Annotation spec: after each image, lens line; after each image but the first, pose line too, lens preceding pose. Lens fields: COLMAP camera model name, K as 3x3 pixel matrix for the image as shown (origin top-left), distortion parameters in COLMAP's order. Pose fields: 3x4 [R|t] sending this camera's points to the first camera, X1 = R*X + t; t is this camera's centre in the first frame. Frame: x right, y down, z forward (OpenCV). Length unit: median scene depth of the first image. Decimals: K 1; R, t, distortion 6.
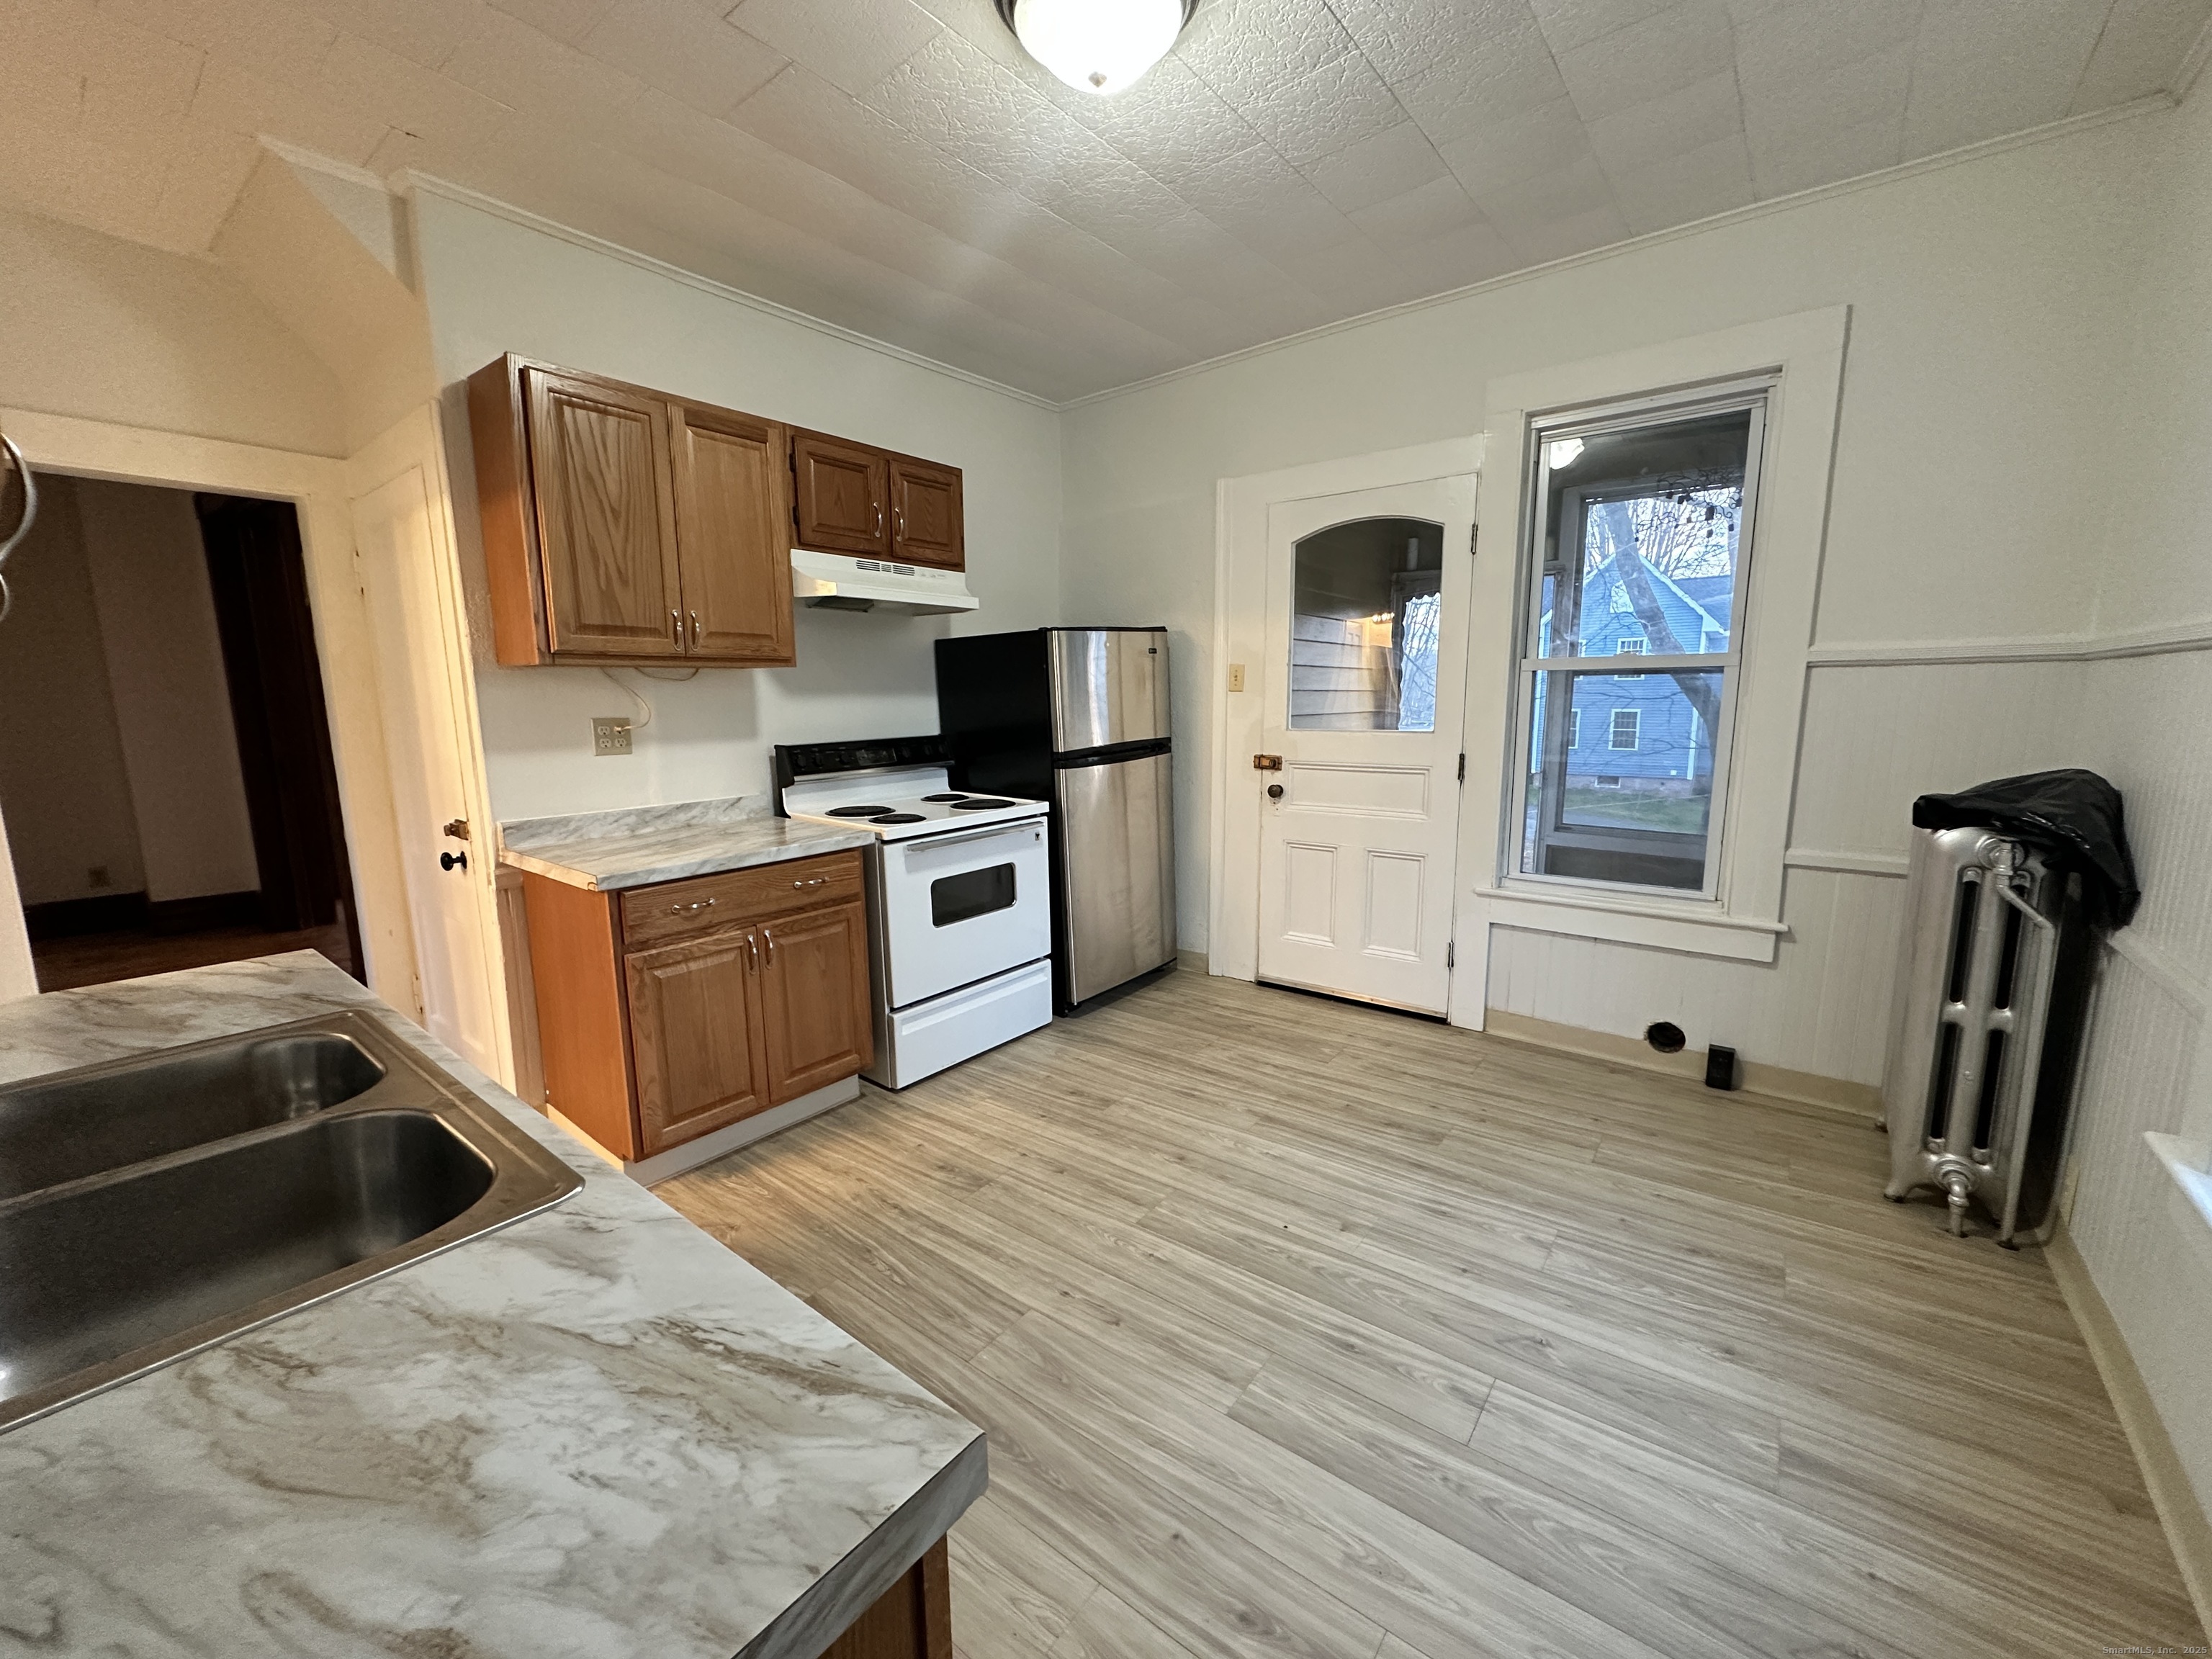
lens RADIAL K [[877.7, 0, 1103.2], [0, 877.7, 828.4], [0, 0, 1]] dist [-0.001010, -0.000881]
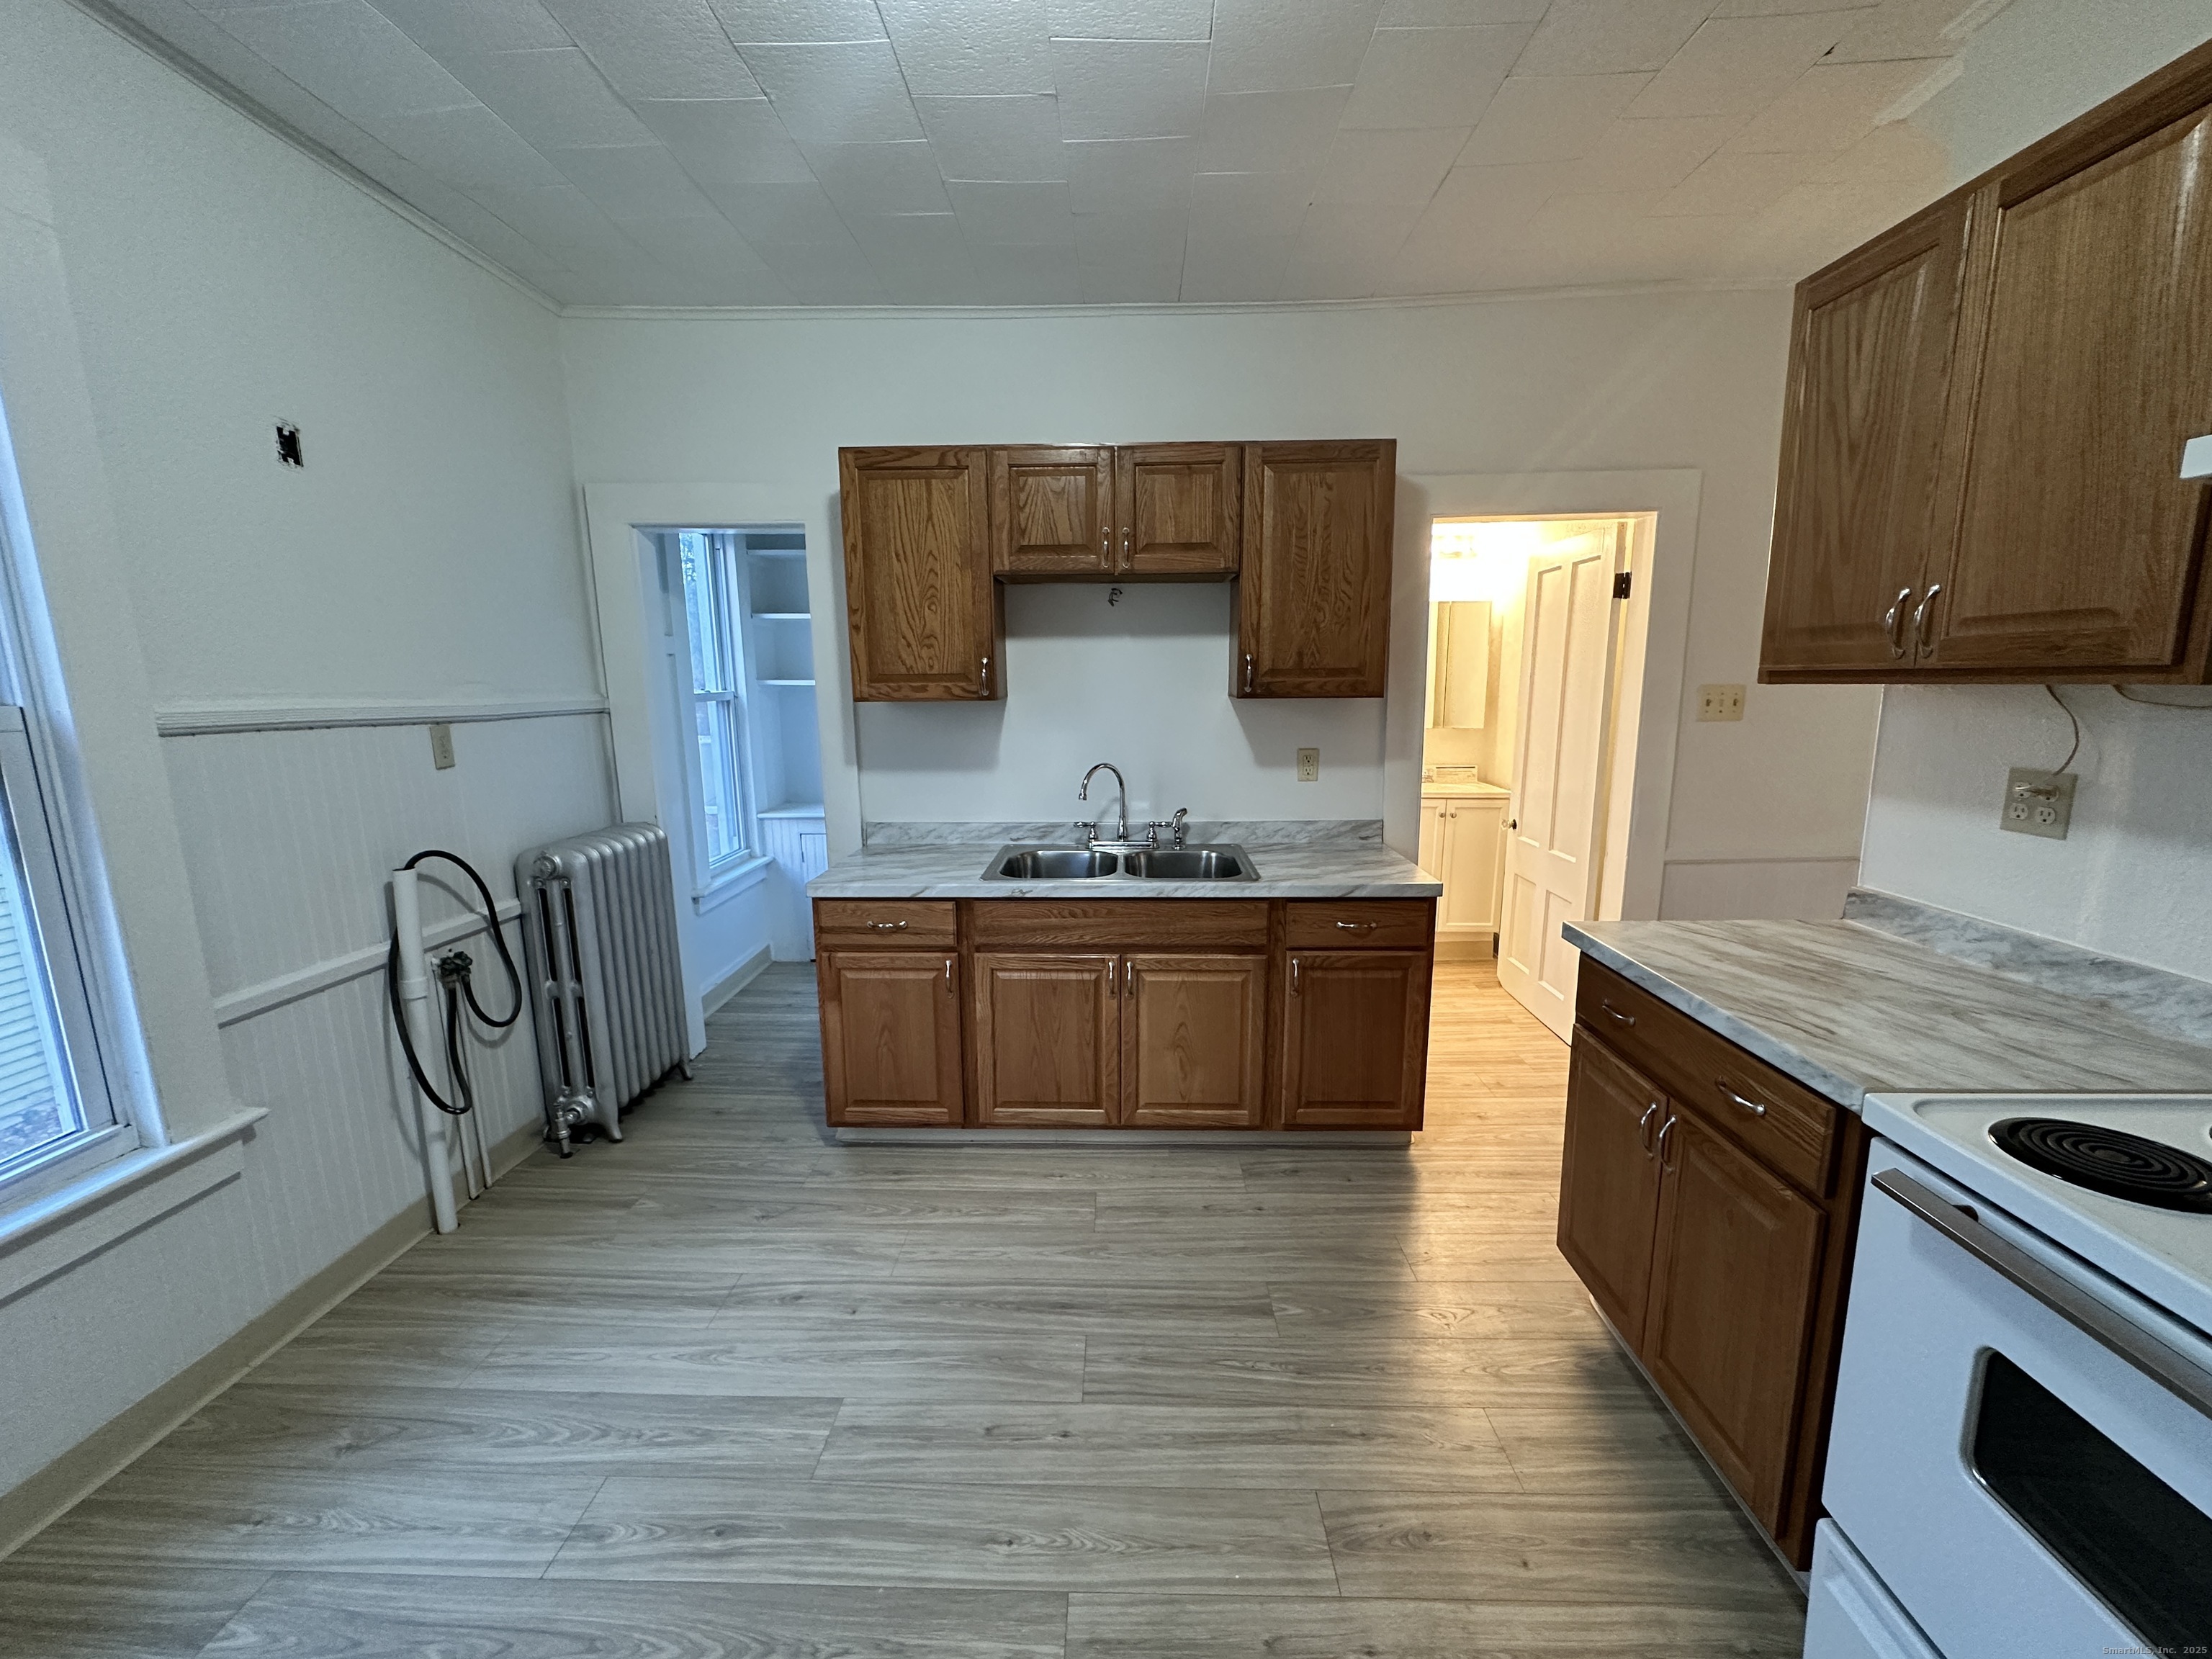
lens RADIAL K [[877.7, 0, 1103.9], [0, 877.7, 826.8], [0, 0, 1]] dist [-0.001010, -0.000881]
pose [[-0.803068, 0.117887, -0.584110, 0.323767], [-0.071378, 0.954147, 0.290703, -0.266591], [0.591597, 0.275147, -0.757831, 1.358594]]
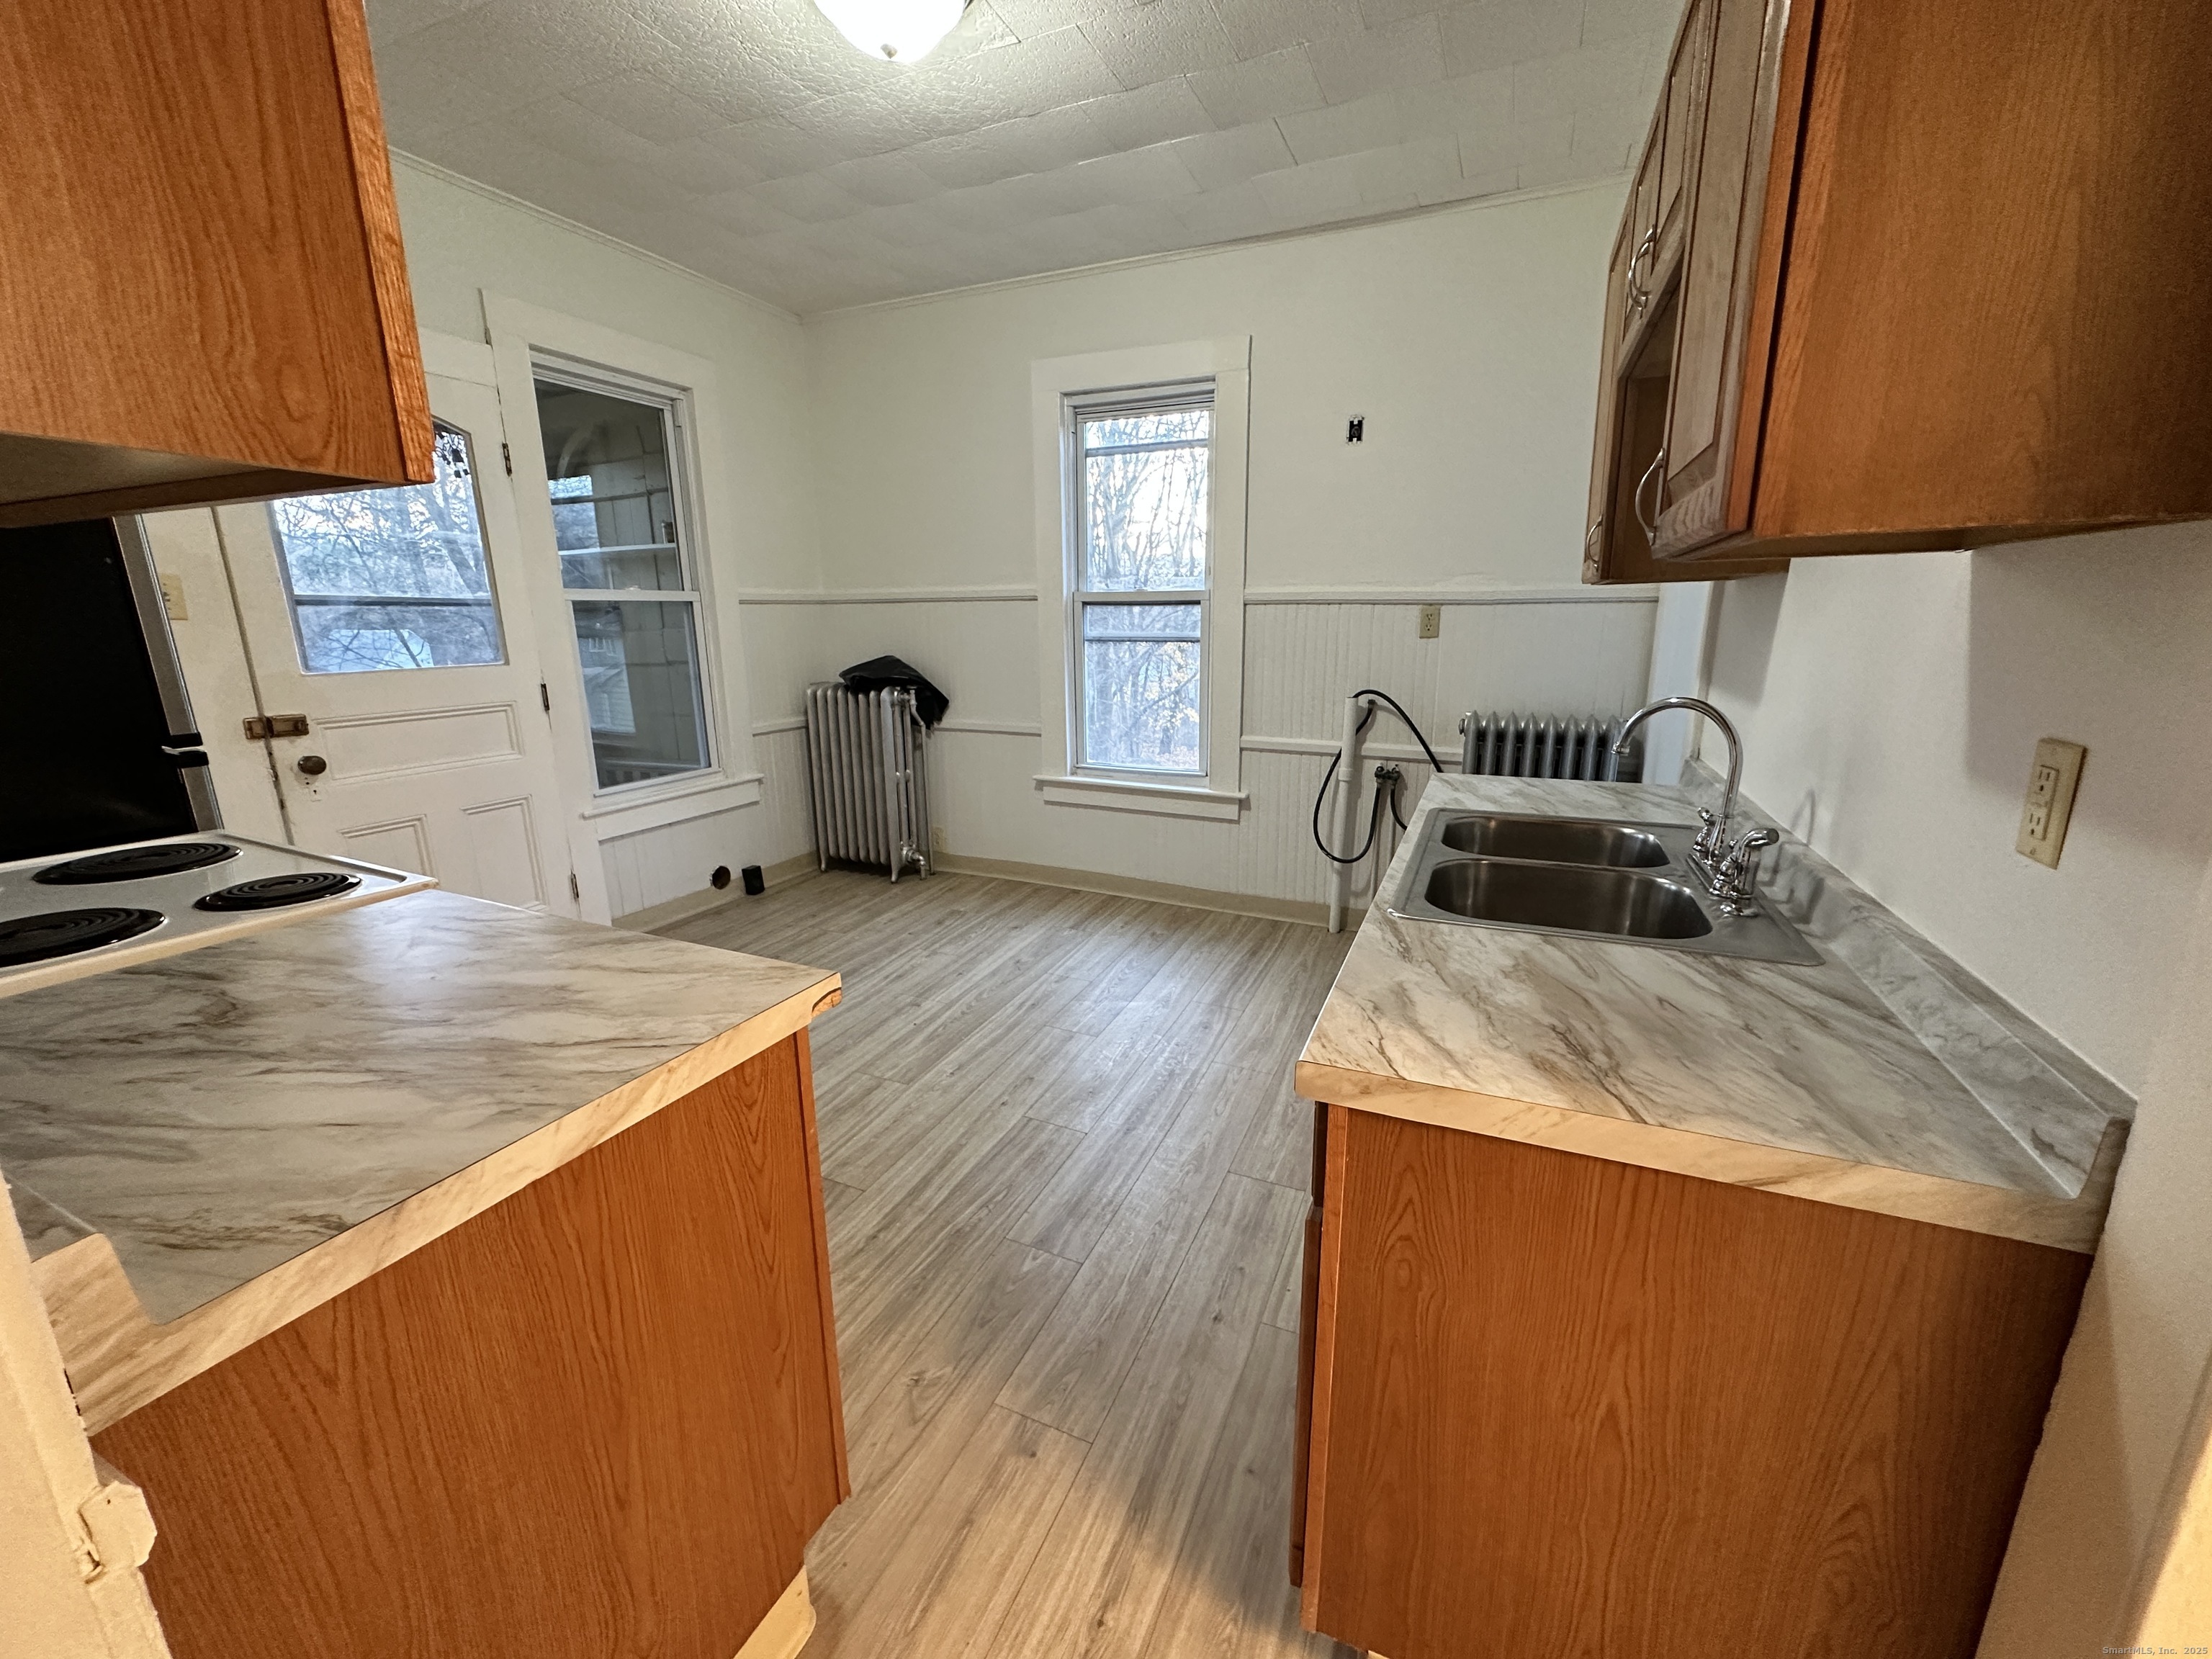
lens RADIAL K [[877.7, 0, 1106.5], [0, 877.7, 827.7], [0, 0, 1]] dist [-0.001010, -0.000881]
pose [[-0.244092, -0.216925, 0.945179, -1.049230], [0.158624, 0.952602, 0.259593, -0.127256], [-0.956691, 0.213293, -0.198113, 0.918894]]
